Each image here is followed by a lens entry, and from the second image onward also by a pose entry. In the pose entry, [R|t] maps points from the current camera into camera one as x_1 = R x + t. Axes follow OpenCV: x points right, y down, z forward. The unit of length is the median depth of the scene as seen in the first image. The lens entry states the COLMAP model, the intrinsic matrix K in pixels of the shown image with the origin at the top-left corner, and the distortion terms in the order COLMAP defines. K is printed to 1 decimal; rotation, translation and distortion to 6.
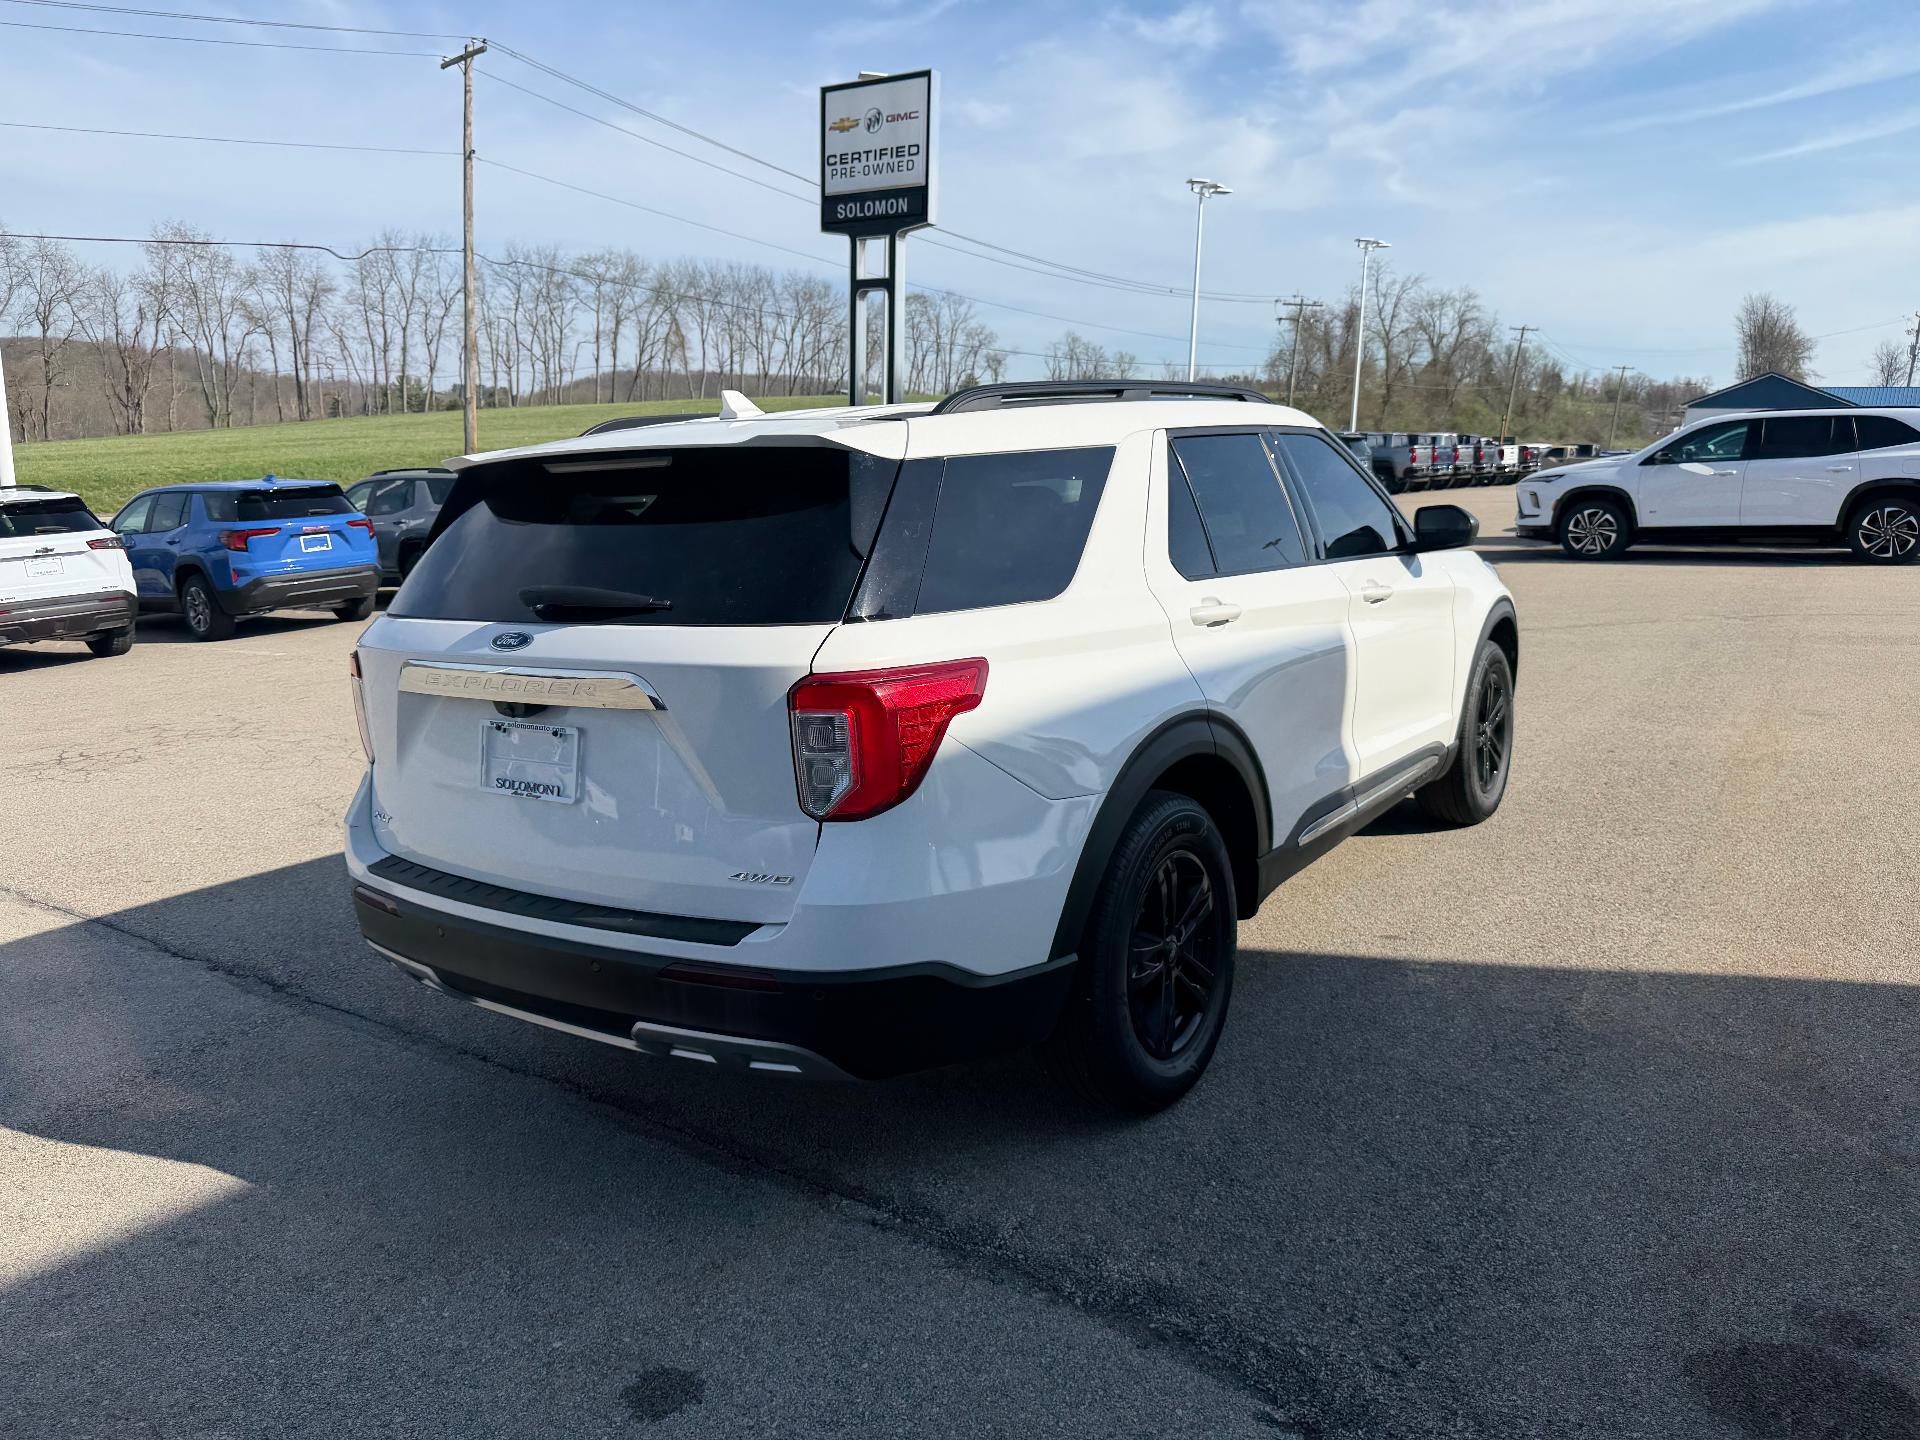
lens RADIAL K [[1363.2, 0, 975.7], [0, 1363.2, 720.9], [0, 0, 1]] dist [-0.005699, -0.005665]
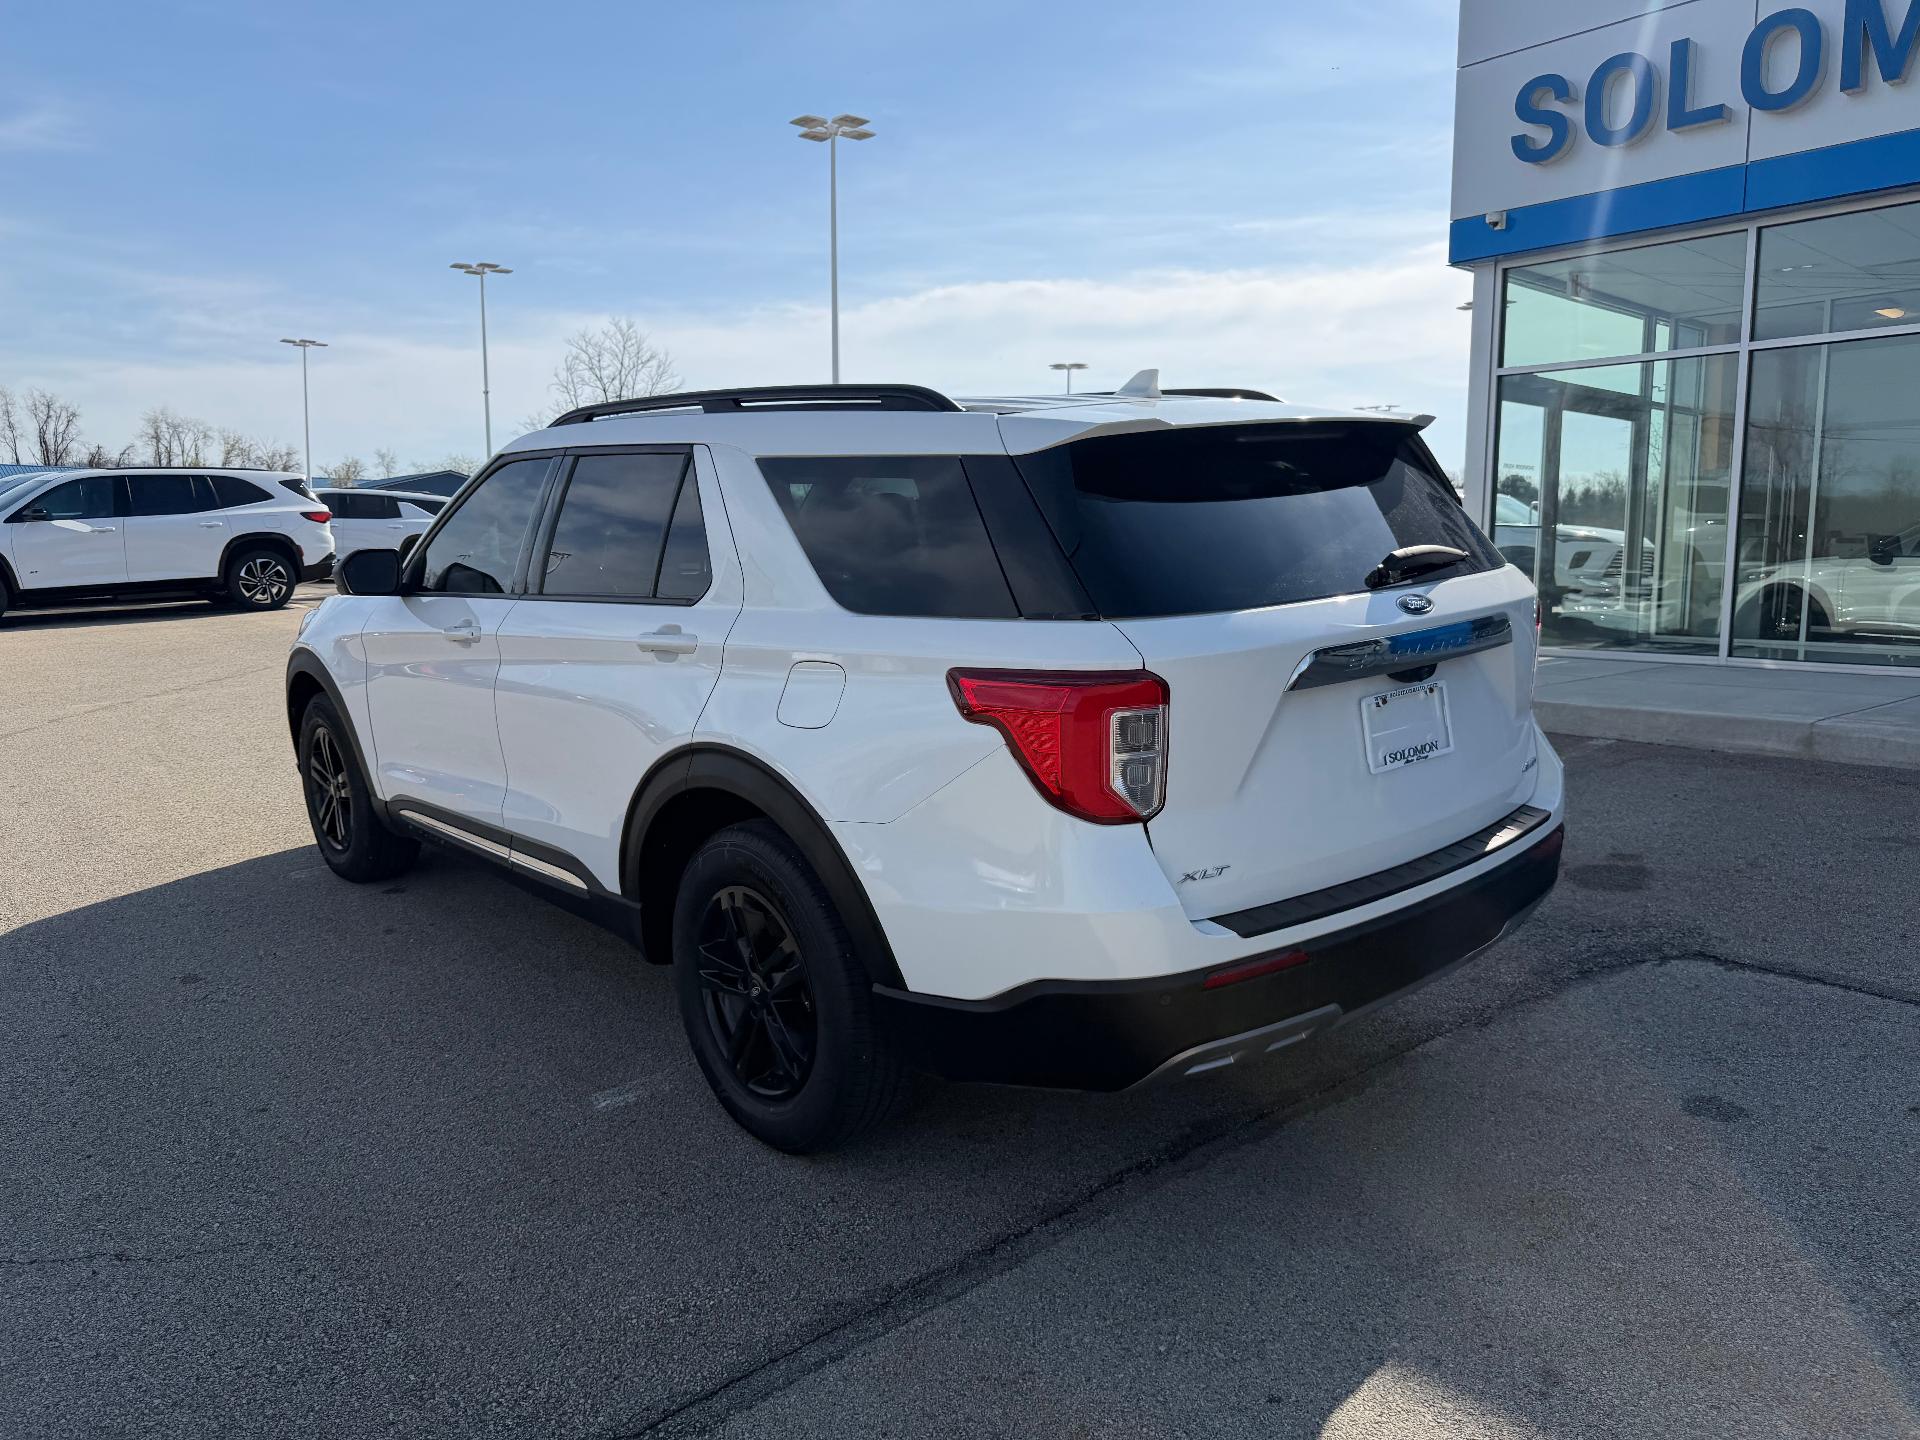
lens RADIAL K [[1355.5, 0, 947.9], [0, 1355.5, 709.5], [0, 0, 1]] dist [0.005341, -0.013262]
pose [[0.255652, -0.129367, 0.958074, -0.159848], [0.187873, 0.978762, 0.082028, -0.014957], [-0.948339, 0.159025, 0.274527, 0.122459]]
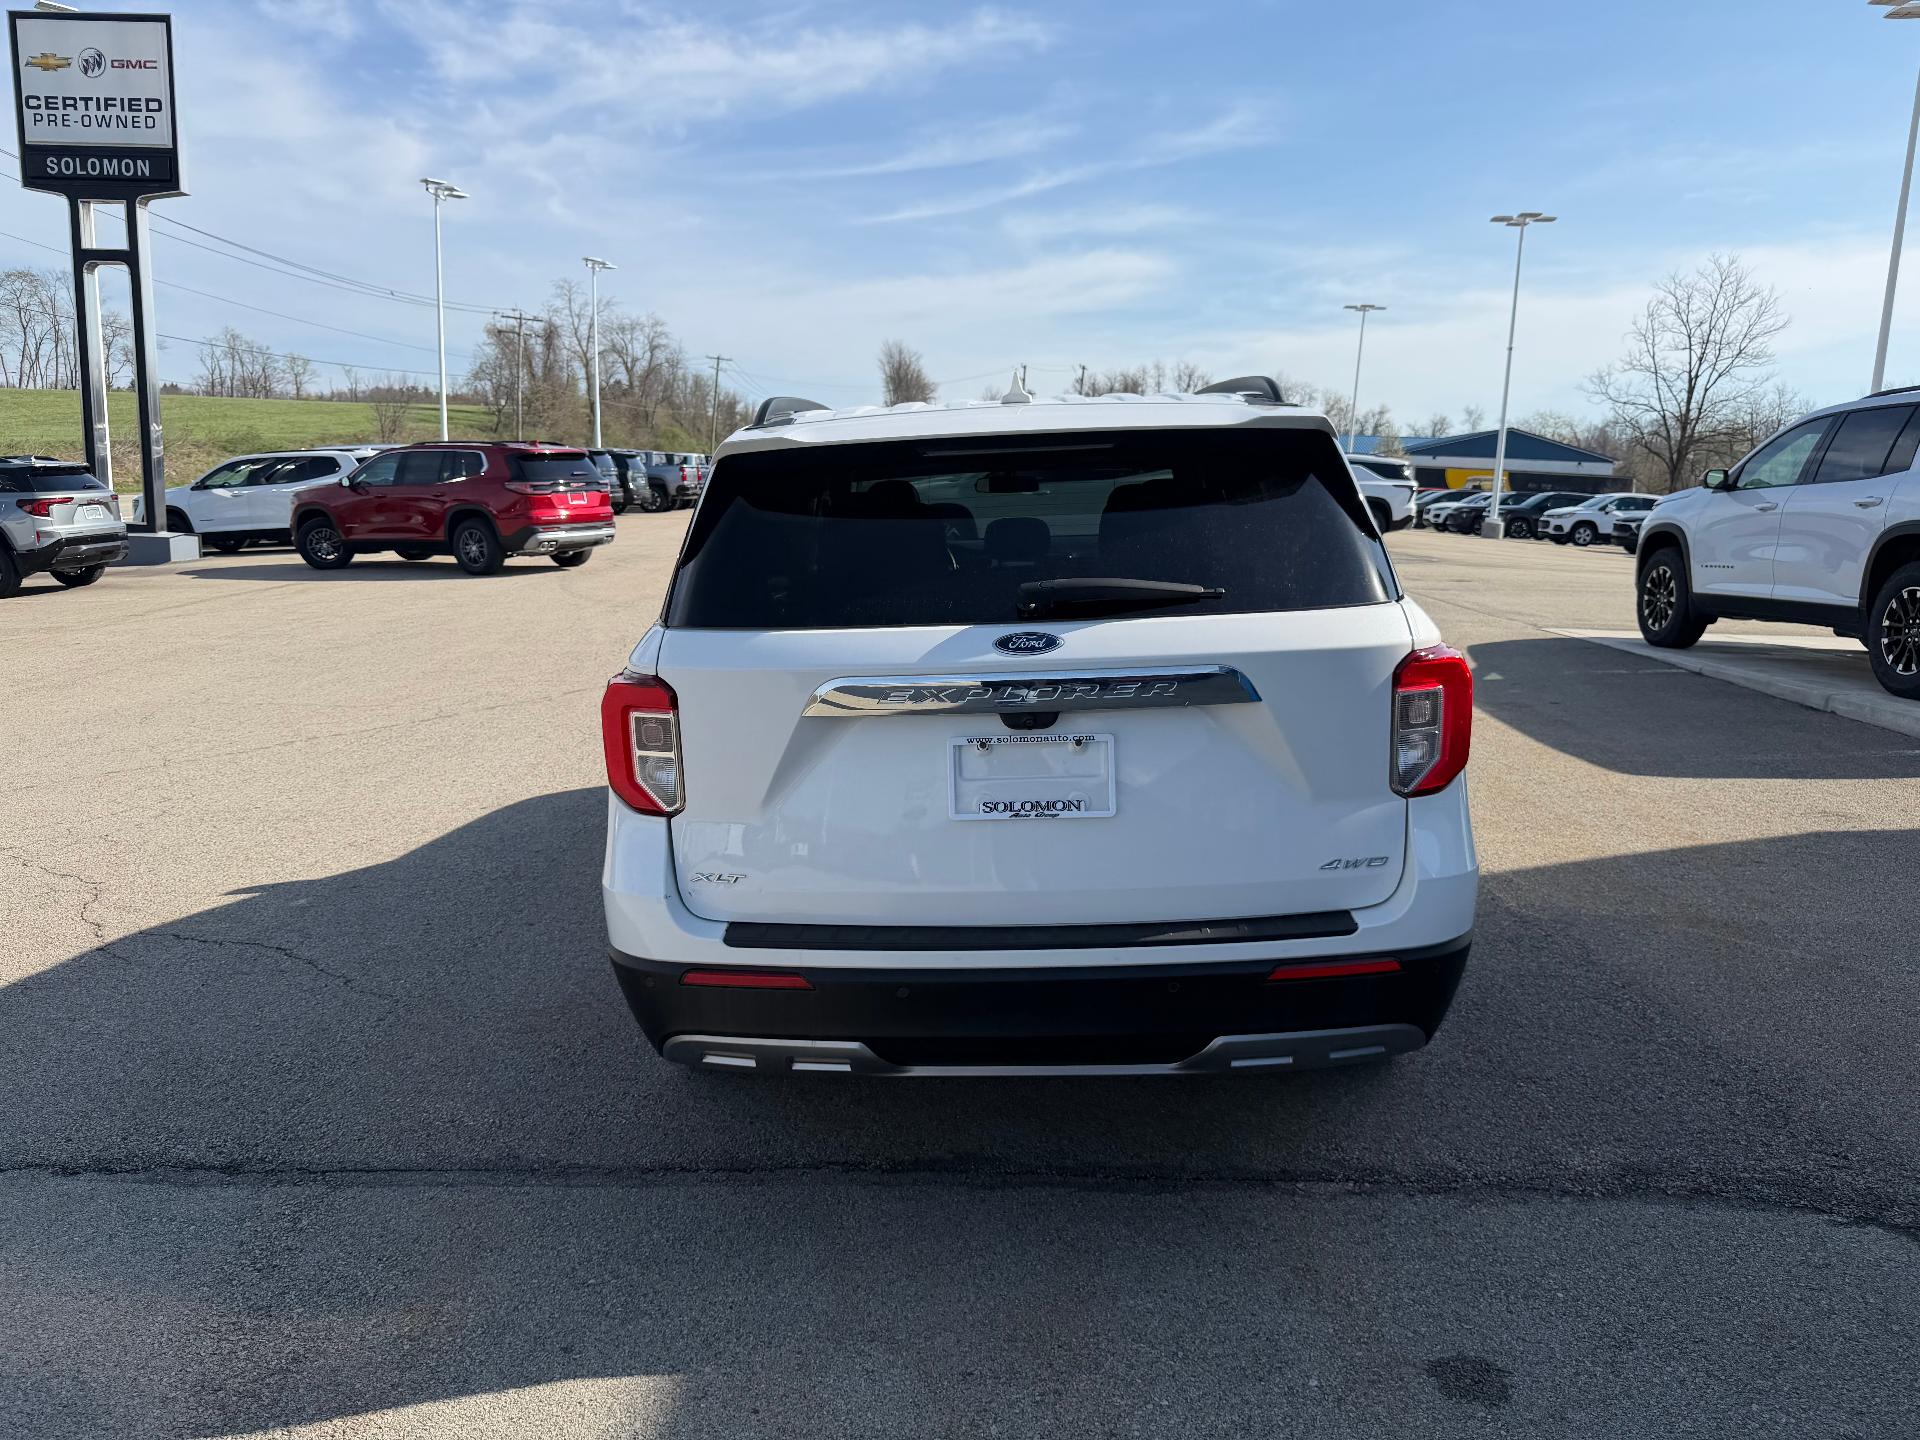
lens RADIAL K [[1355.5, 0, 947.9], [0, 1355.5, 709.5], [0, 0, 1]] dist [0.005341, -0.013262]
pose [[0.845880, -0.078004, 0.527639, -0.098077], [0.088365, 0.996072, 0.005595, -0.002889], [-0.526003, 0.041892, 0.849450, 0.032386]]
